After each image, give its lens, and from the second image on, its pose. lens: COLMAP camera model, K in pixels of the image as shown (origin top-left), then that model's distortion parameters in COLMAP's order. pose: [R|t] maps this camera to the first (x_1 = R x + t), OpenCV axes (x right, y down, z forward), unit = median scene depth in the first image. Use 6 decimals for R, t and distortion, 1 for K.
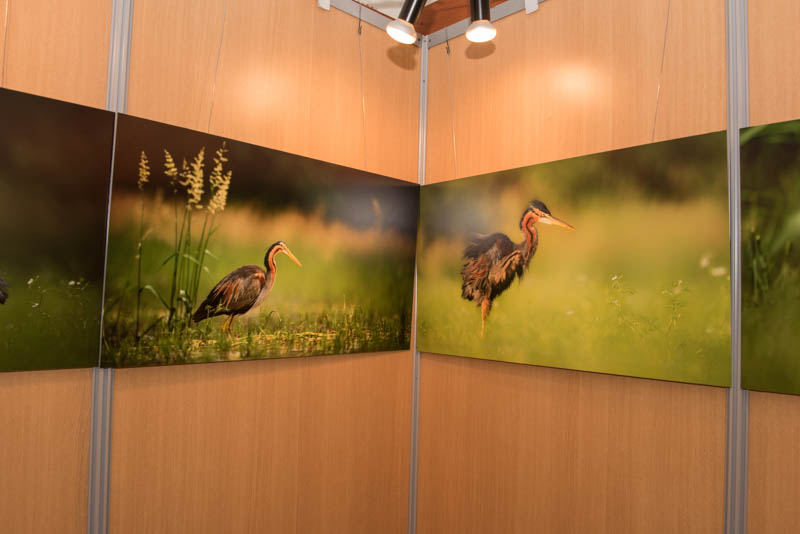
lens RADIAL K [[589.7, 0, 402.7], [0, 589.7, 274.4], [0, 0, 1]] dist [-0.036542, -0.004596]
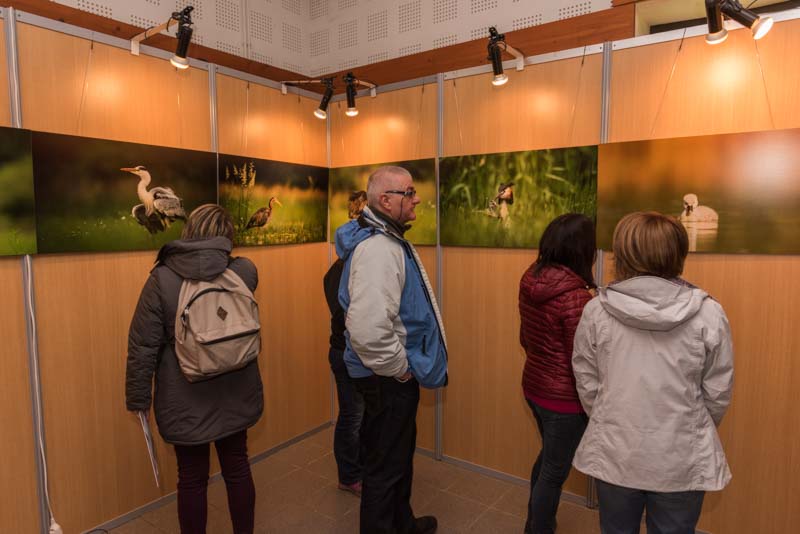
lens RADIAL K [[589.7, 0, 402.7], [0, 589.7, 274.4], [0, 0, 1]] dist [-0.036542, -0.004596]
pose [[0.986288, -0.042536, 0.159455, -0.087355], [0.021930, 0.991425, 0.128826, -0.042961], [-0.163568, -0.123562, 0.978763, -1.652900]]
